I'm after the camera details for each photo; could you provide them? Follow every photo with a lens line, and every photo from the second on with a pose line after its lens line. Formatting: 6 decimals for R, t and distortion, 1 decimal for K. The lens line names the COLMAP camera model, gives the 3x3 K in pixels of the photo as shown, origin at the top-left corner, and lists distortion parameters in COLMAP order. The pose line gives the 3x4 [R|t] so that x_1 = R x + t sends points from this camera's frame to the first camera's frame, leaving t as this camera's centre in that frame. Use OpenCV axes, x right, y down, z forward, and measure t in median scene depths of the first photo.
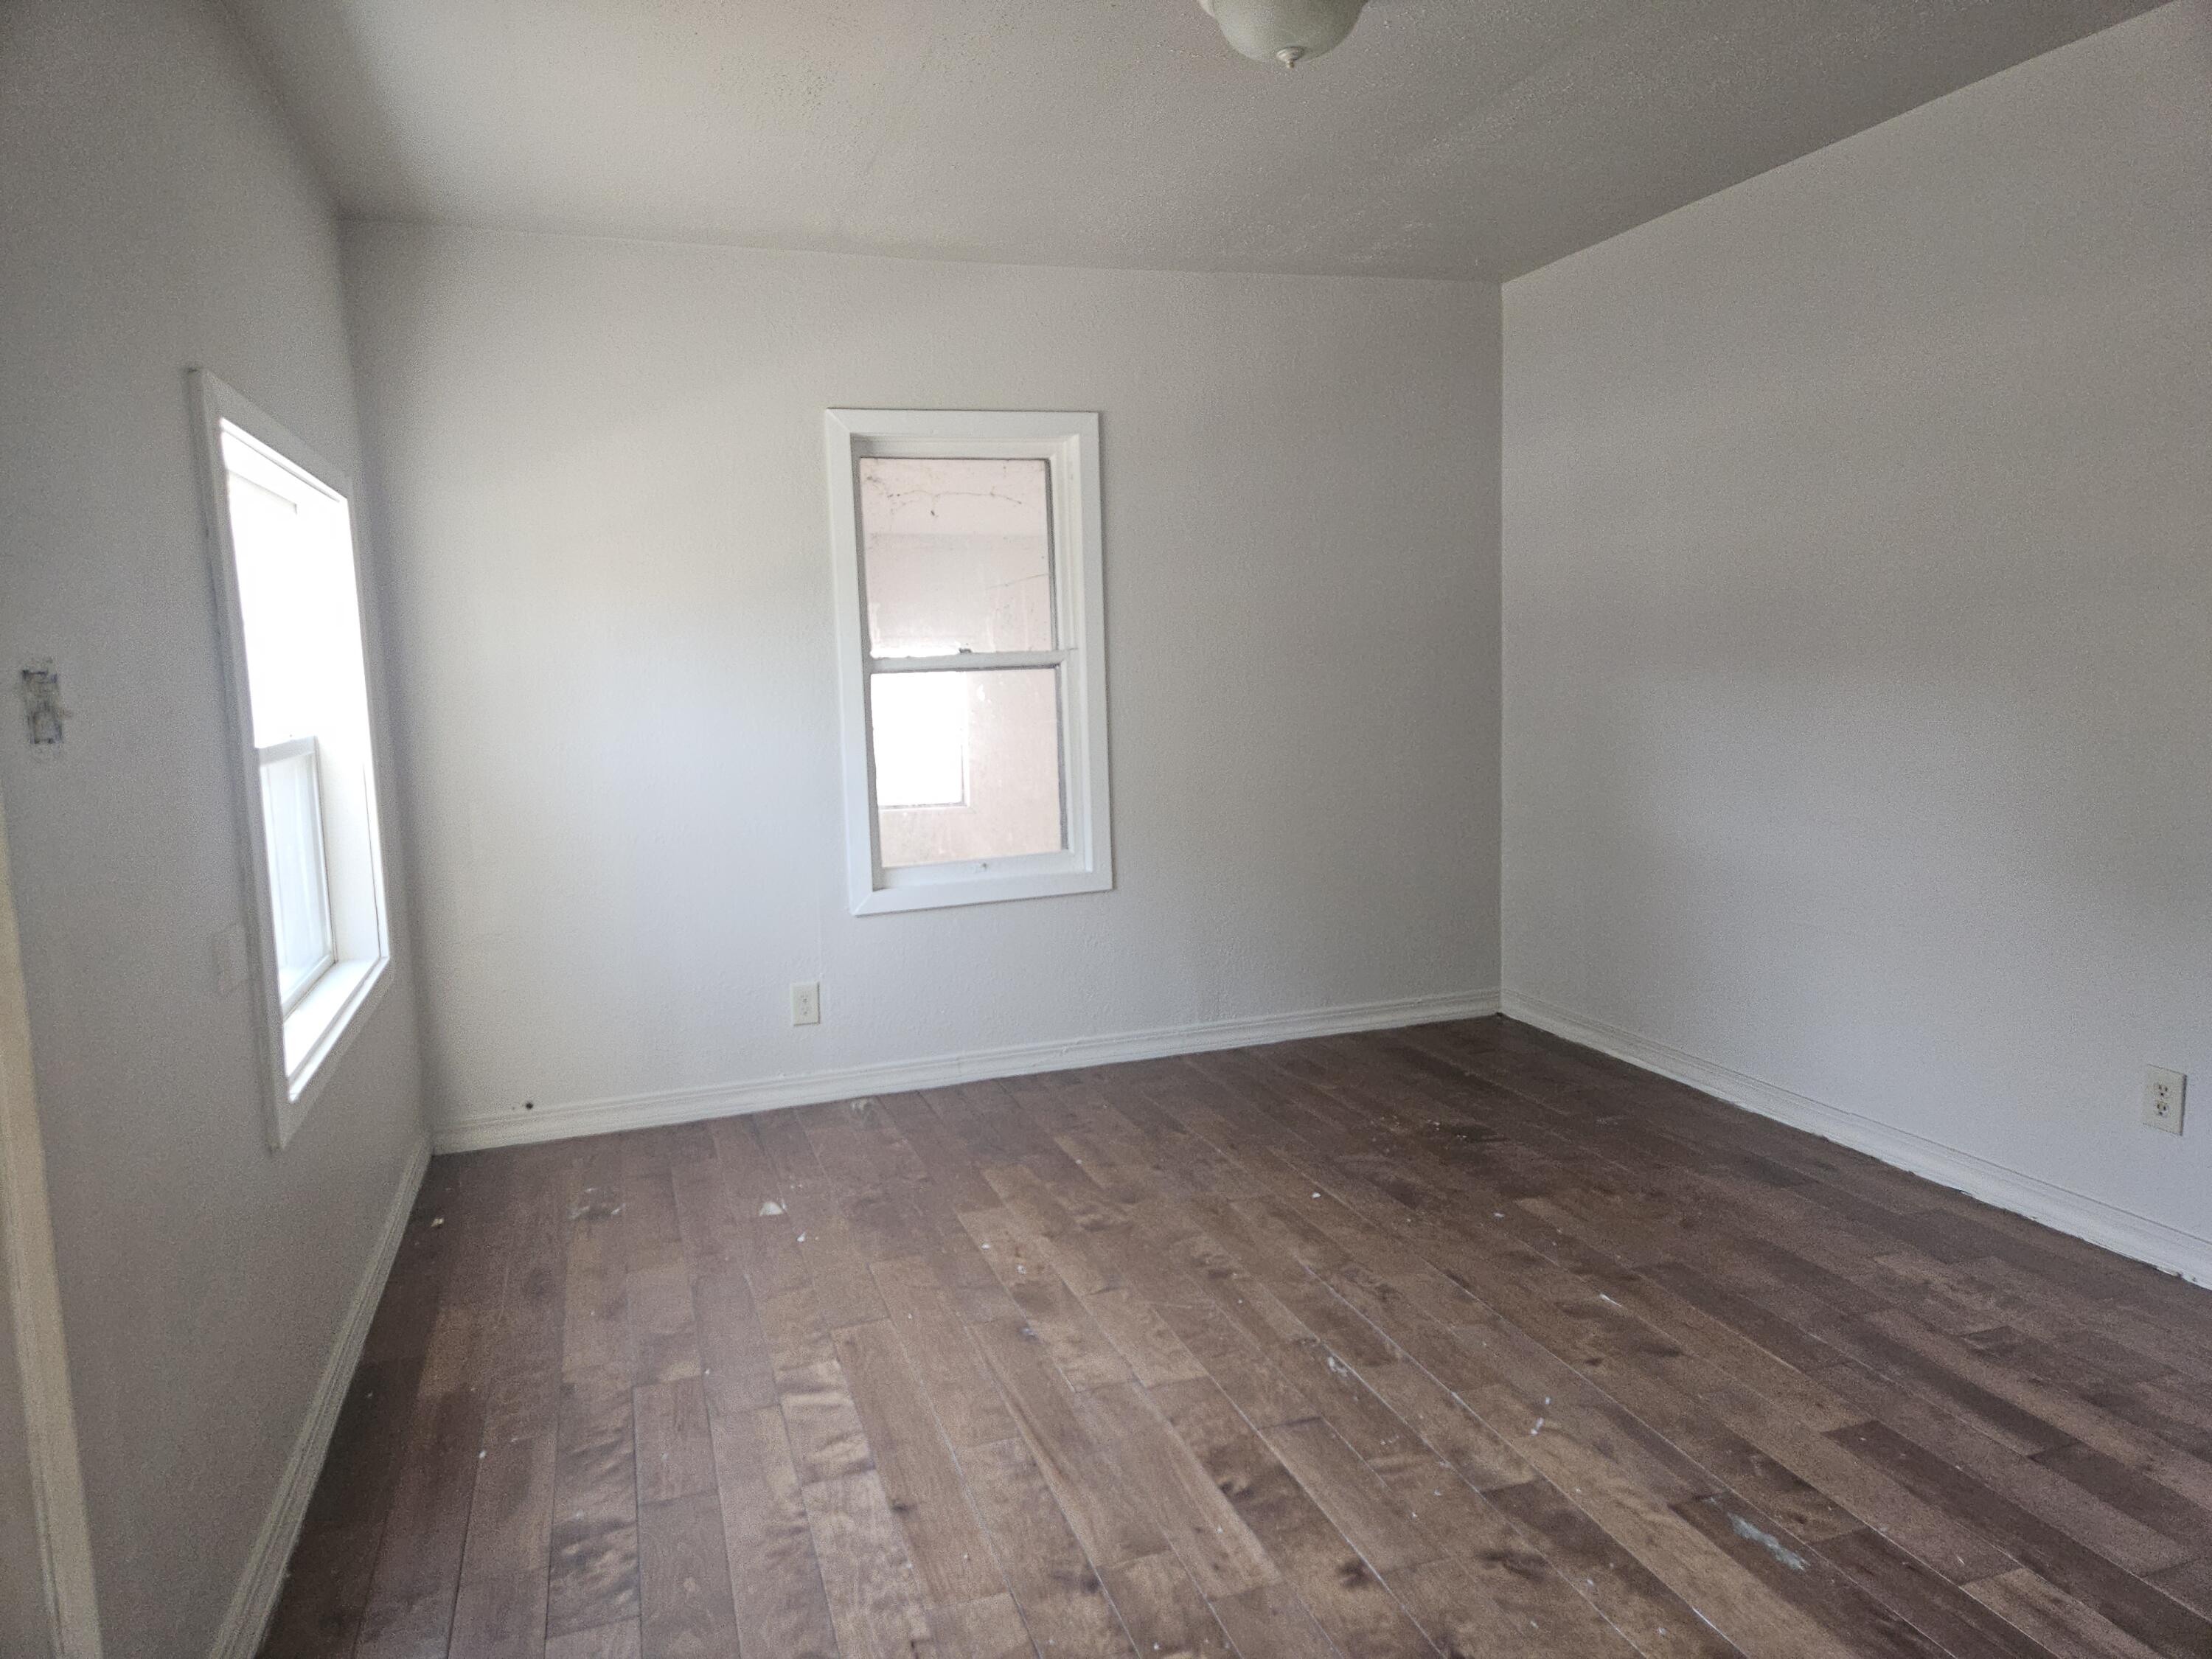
lens RADIAL K [[1502.4, 0, 1104.4], [0, 1502.4, 845.7], [0, 0, 1]] dist [0.069783, -0.064598]
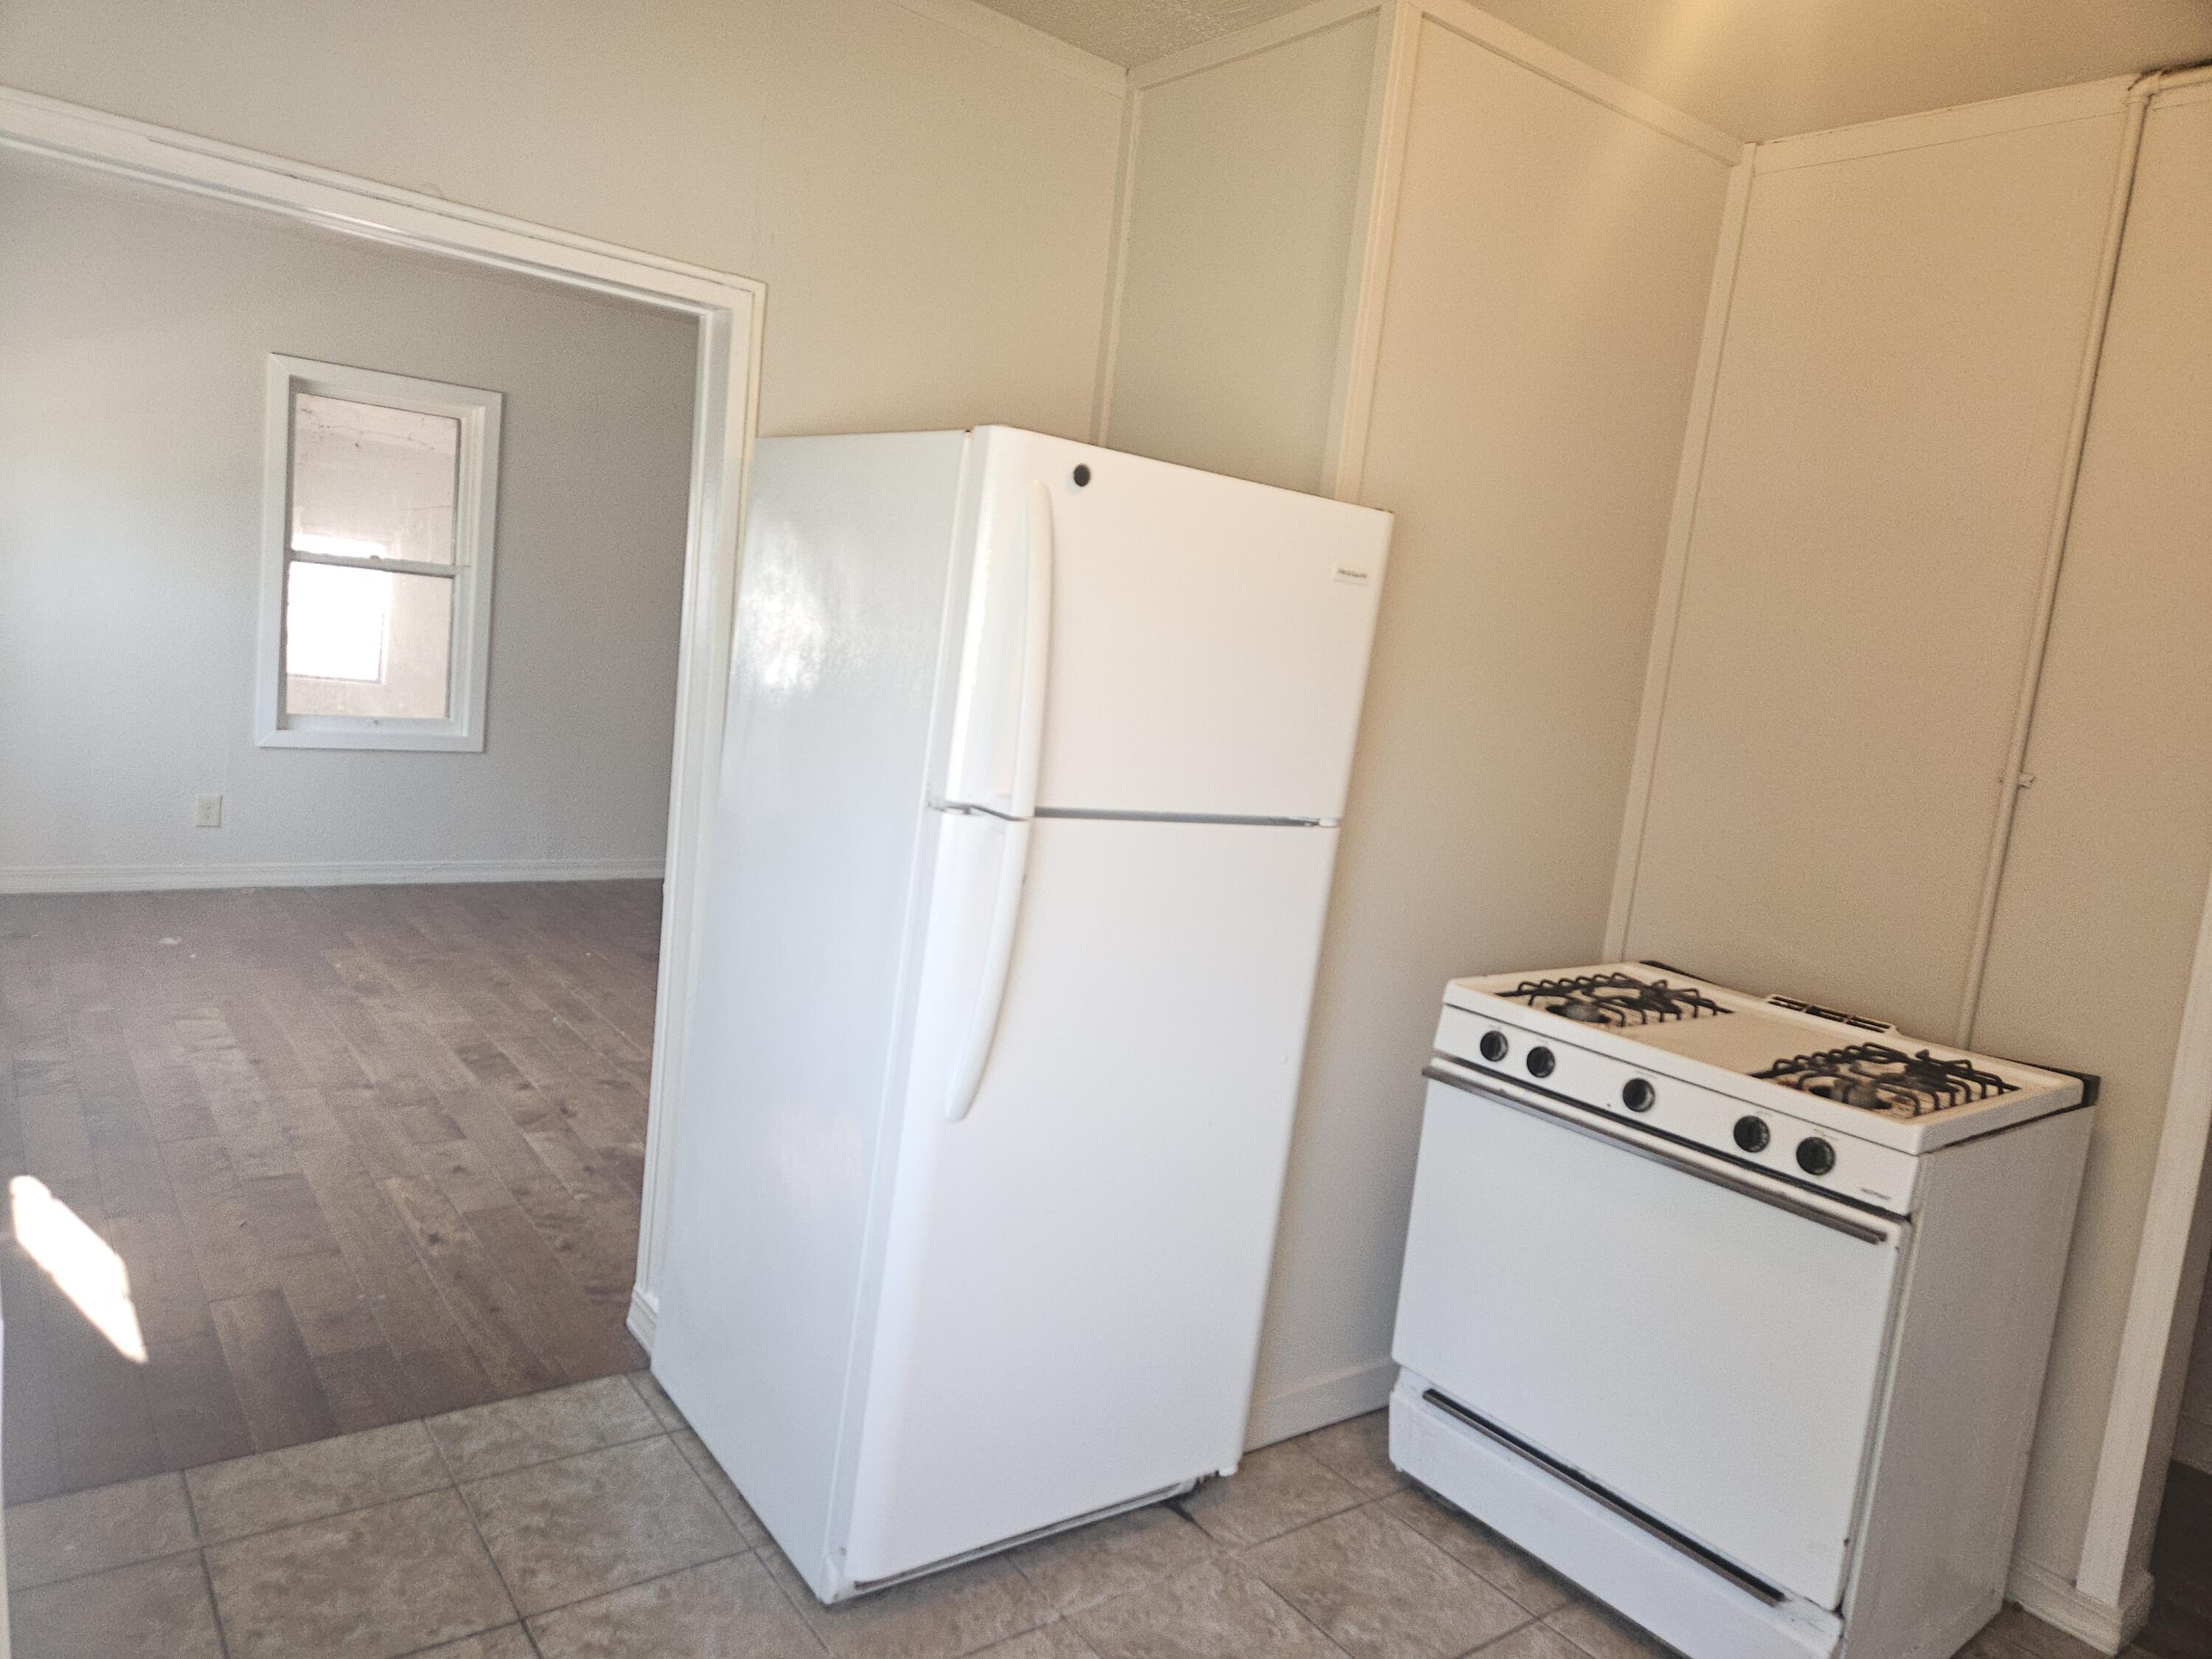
lens RADIAL K [[1502.4, 0, 1104.4], [0, 1502.4, 845.7], [0, 0, 1]] dist [0.069783, -0.064598]
pose [[0.938651, 0.092660, 0.332186, 0.115934], [-0.103570, 0.994505, 0.015249, 0.047481], [-0.328948, -0.048718, 0.943091, -0.625207]]
